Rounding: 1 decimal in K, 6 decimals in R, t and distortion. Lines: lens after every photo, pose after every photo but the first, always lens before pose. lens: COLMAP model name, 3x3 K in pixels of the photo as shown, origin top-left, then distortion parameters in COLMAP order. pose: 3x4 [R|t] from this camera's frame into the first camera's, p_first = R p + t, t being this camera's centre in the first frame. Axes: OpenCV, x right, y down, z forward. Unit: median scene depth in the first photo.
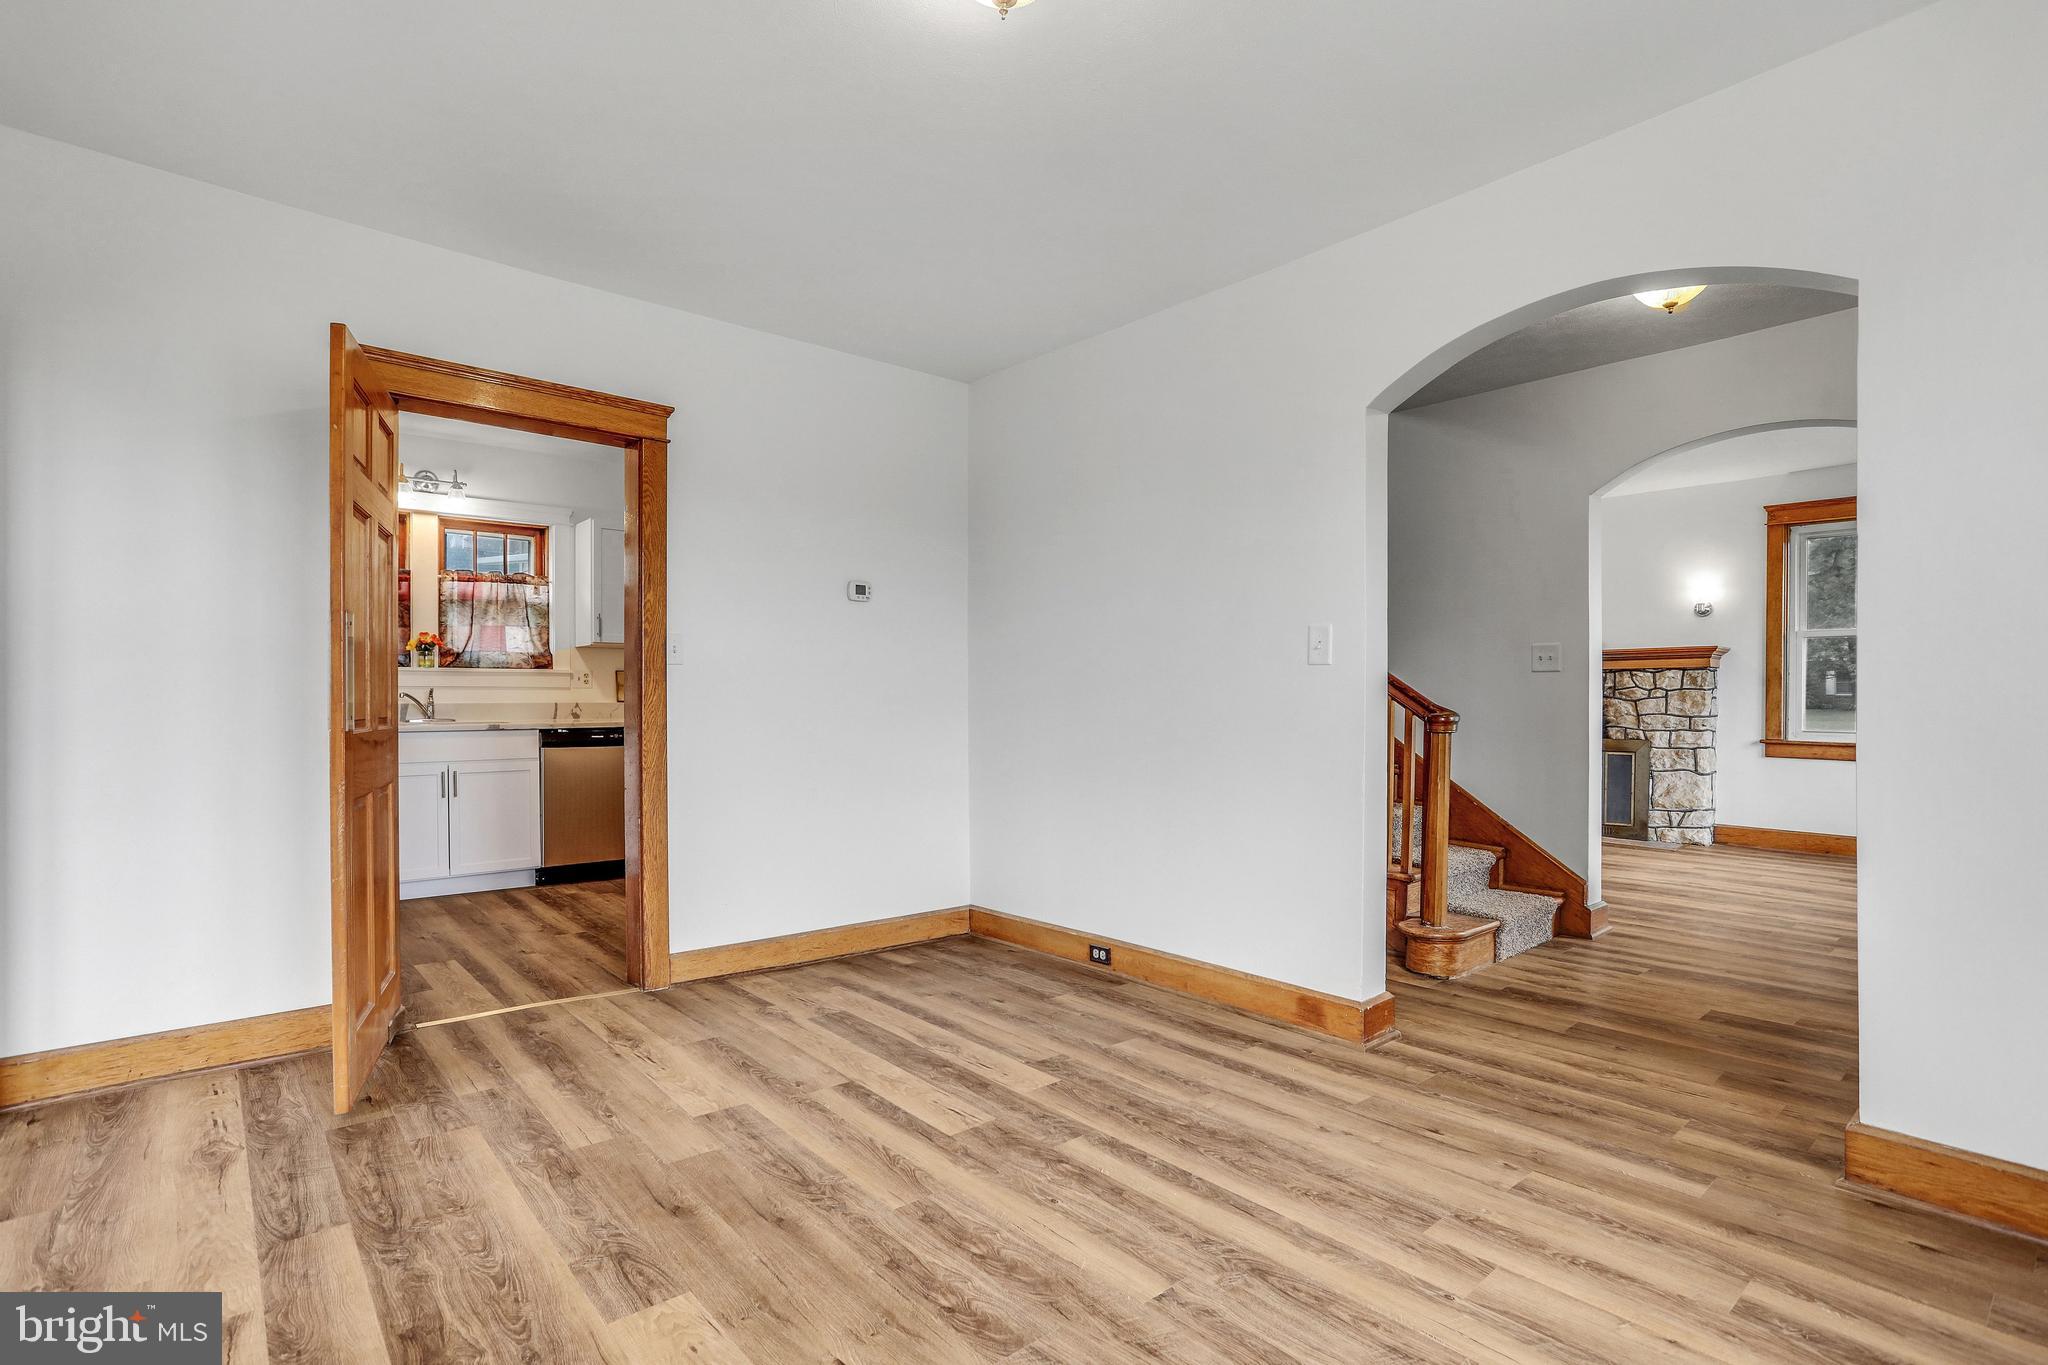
lens RADIAL K [[981.1, 0, 1013.3], [0, 981.1, 709.2], [0, 0, 1]] dist [-0.054773, 0.030205]
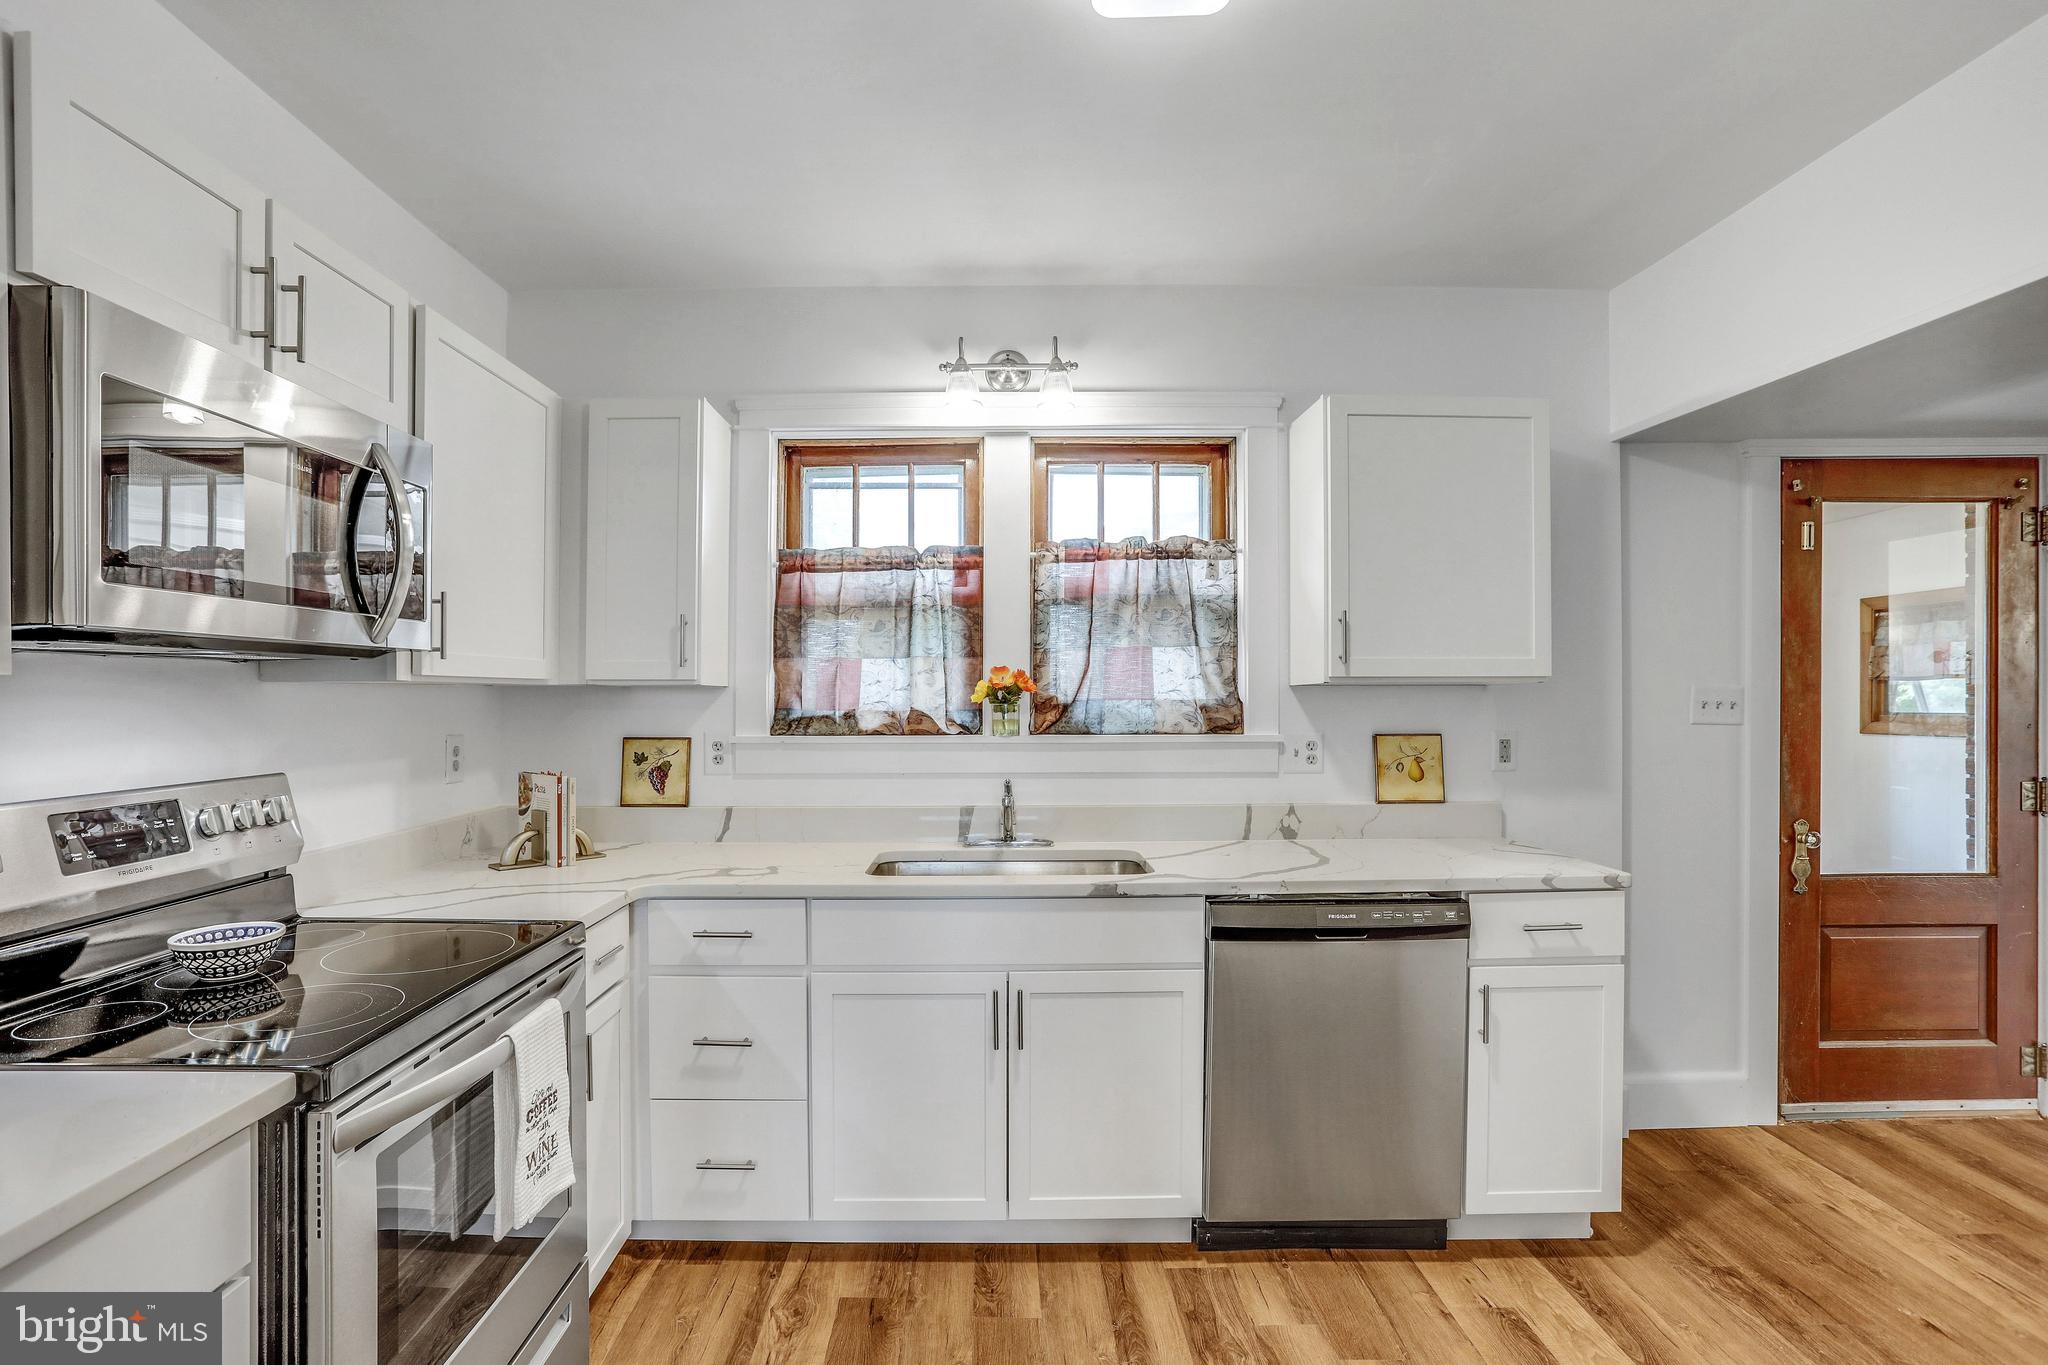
lens RADIAL K [[981.1, 0, 1013.3], [0, 981.1, 709.2], [0, 0, 1]] dist [-0.054773, 0.030205]
pose [[0.770639, 0.002377, -0.637268, -0.269593], [-0.006375, 0.999972, -0.003979, -0.053212], [0.637241, 0.007129, 0.770632, 0.587803]]
